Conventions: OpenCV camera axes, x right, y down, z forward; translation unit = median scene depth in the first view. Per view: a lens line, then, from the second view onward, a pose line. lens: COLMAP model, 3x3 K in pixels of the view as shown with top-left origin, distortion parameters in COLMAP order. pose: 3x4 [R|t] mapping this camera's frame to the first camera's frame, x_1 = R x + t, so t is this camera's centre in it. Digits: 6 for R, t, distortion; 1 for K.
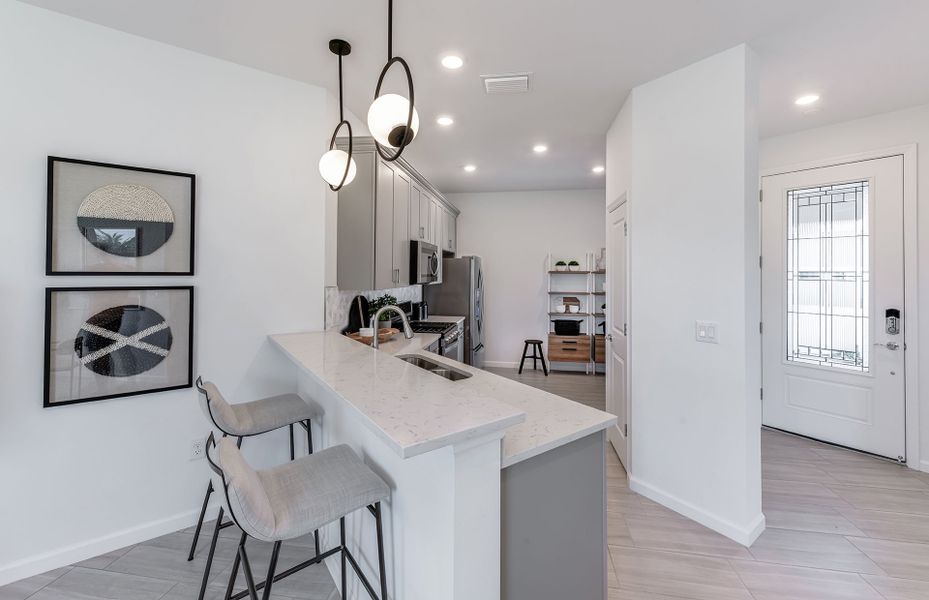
lens RADIAL K [[389.0, 0, 468.1], [0, 389.0, 268.1], [0, 0, 1]] dist [0.011106, -0.001656]
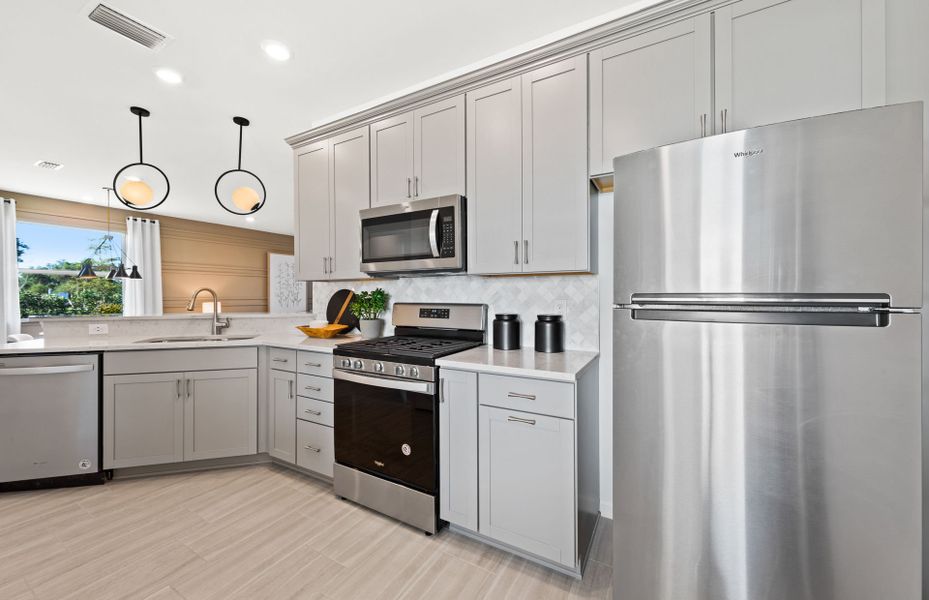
lens RADIAL K [[359.2, 0, 461.3], [0, 359.2, 294.2], [0, 0, 1]] dist [0.003607, -0.000774]
pose [[-0.368821, -0.009570, -0.929451, 0.487962], [0.009856, 0.999851, -0.014206, 0.107323], [0.929448, -0.014400, -0.368672, 1.696679]]
